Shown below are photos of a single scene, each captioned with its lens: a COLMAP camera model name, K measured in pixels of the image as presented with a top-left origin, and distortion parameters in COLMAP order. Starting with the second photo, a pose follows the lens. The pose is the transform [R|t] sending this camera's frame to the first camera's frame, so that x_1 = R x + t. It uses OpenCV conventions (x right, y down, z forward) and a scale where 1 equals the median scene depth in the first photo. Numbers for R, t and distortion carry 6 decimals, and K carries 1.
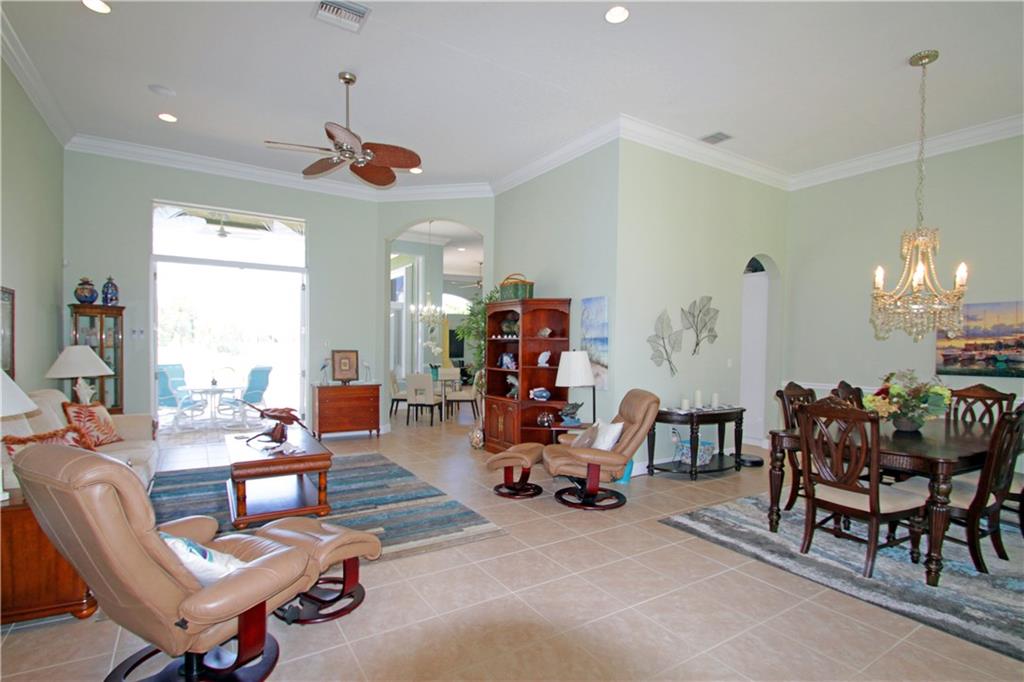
lens RADIAL K [[475.6, 0, 509.6], [0, 475.6, 346.2], [0, 0, 1]] dist [-0.012186, -0.004539]
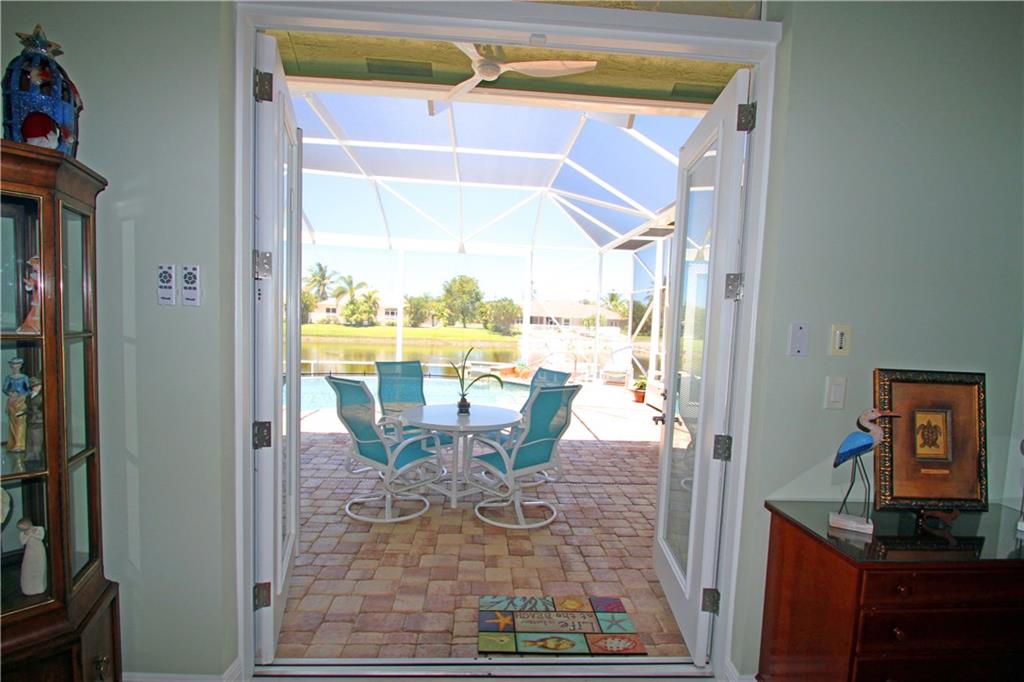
lens RADIAL K [[475.6, 0, 512.2], [0, 475.6, 340.3], [0, 0, 1]] dist [-0.012186, -0.004539]
pose [[0.860277, 0.058757, -0.506429, -0.406752], [-0.029708, 0.997426, 0.065259, -0.014678], [0.508960, -0.041096, 0.859808, 0.710271]]
